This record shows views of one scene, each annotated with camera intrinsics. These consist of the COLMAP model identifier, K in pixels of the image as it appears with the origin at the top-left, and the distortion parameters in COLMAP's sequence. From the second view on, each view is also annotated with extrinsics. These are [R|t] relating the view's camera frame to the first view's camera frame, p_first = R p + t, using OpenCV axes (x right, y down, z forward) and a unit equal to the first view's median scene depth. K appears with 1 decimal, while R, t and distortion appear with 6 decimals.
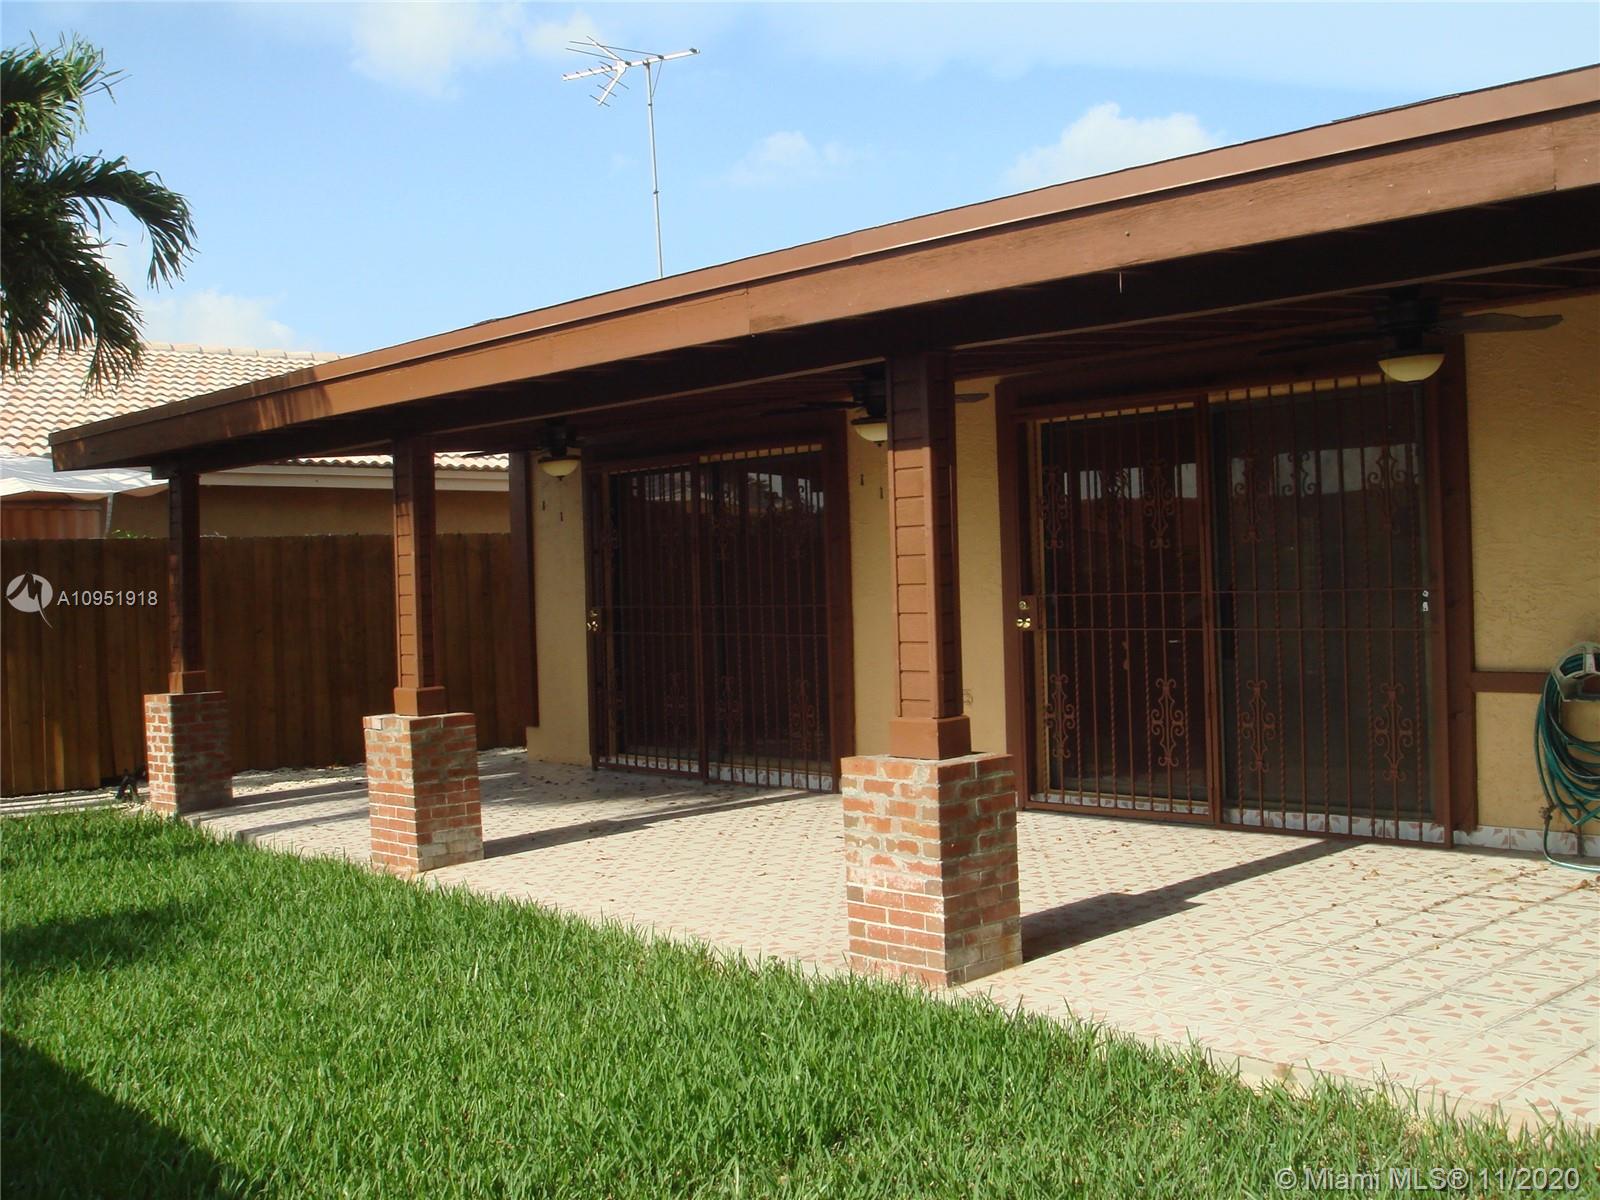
lens RADIAL K [[1797.3, 0, 809.9], [0, 1797.3, 594.0], [0, 0, 1]] dist [-0.185070, 0.144646]
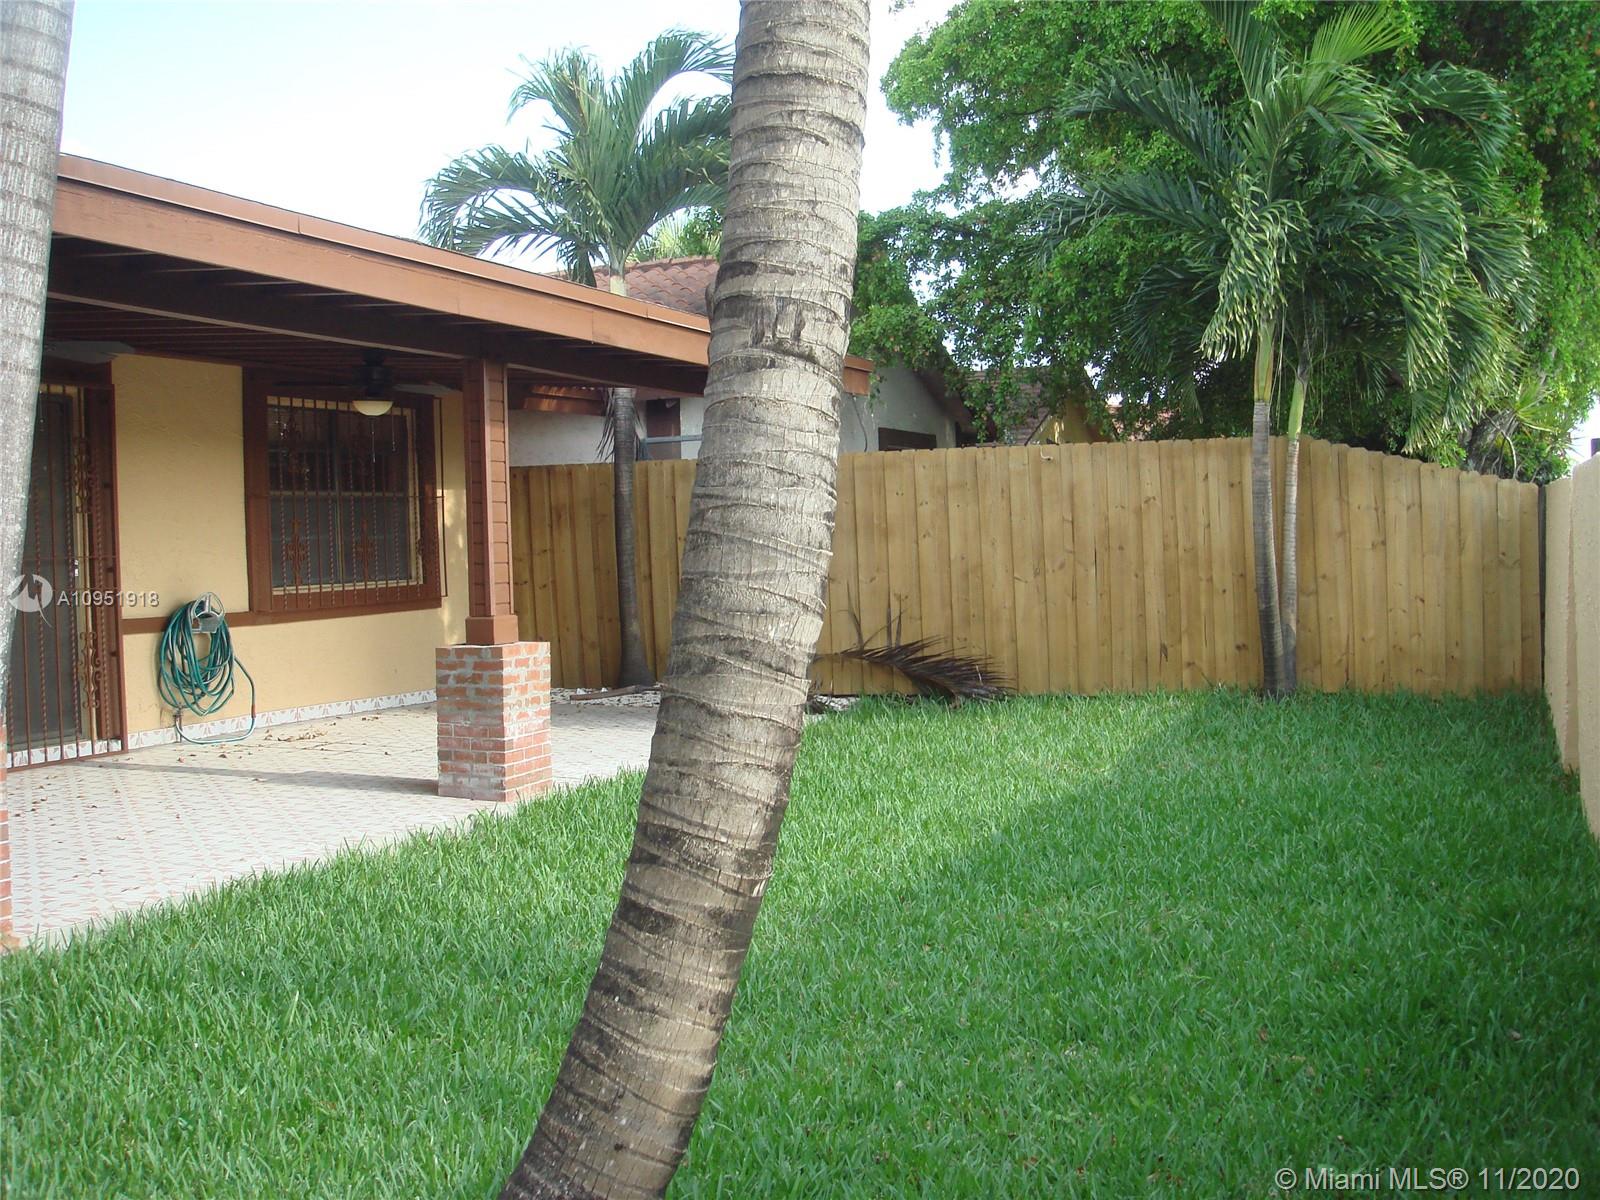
lens RADIAL K [[1797.3, 0, 809.9], [0, 1797.3, 594.0], [0, 0, 1]] dist [-0.185070, 0.144646]
pose [[-0.434204, 0.020561, 0.900580, -0.949211], [0.048721, 0.998812, 0.000687, 0.044443], [-0.899496, 0.044176, -0.434690, 0.994973]]
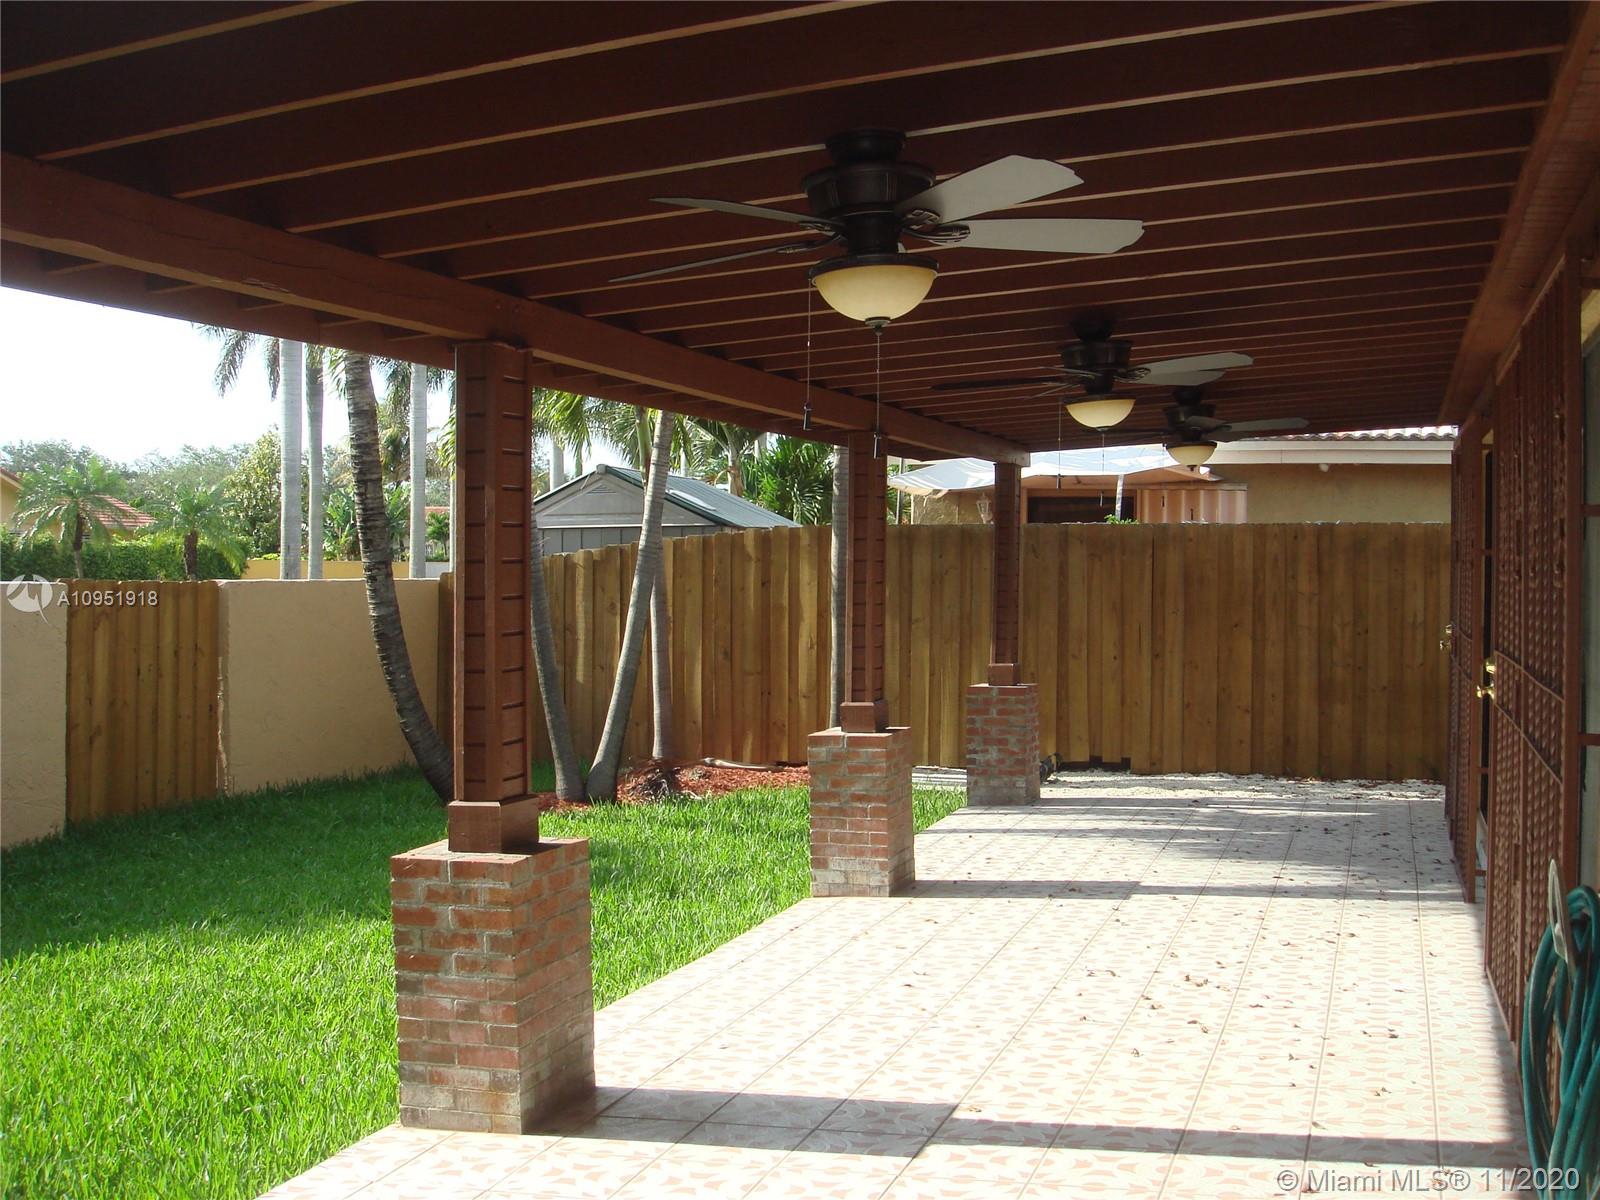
lens RADIAL K [[1797.3, 0, 809.9], [0, 1797.3, 594.0], [0, 0, 1]] dist [-0.185070, 0.144646]
pose [[0.530124, 0.047828, -0.846570, 0.575549], [-0.028036, 0.998851, 0.038875, -0.040741], [0.847456, 0.003126, 0.530856, 0.494259]]
